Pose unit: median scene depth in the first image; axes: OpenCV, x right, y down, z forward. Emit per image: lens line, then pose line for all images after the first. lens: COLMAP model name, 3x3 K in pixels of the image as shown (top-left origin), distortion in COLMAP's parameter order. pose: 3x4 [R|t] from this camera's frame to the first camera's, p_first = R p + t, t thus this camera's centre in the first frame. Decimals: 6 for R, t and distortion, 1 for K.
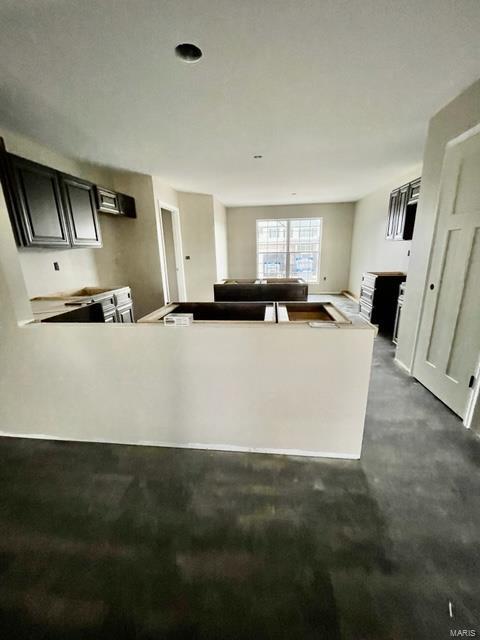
lens RADIAL K [[258.6, 0, 242.1], [0, 258.6, 320.0], [0, 0, 1]] dist [-0.000634, 0.000318]
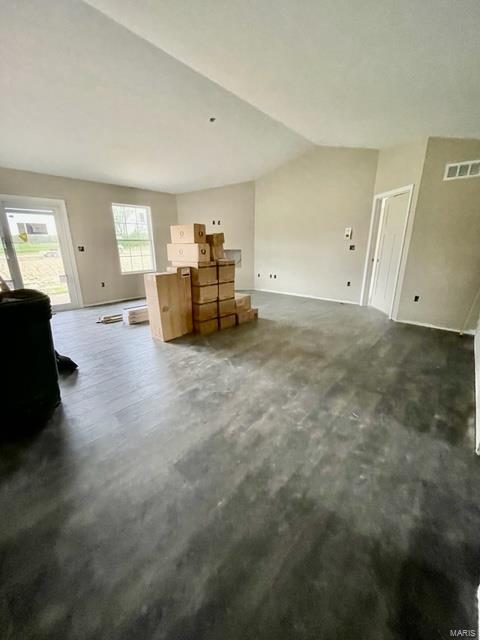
lens RADIAL K [[258.6, 0, 242.1], [0, 258.6, 320.0], [0, 0, 1]] dist [-0.000634, 0.000318]
pose [[-0.574289, 0.257853, -0.776984, 1.801691], [-0.203636, 0.874275, 0.440653, -0.185570], [0.792922, 0.411284, -0.449578, 0.589049]]
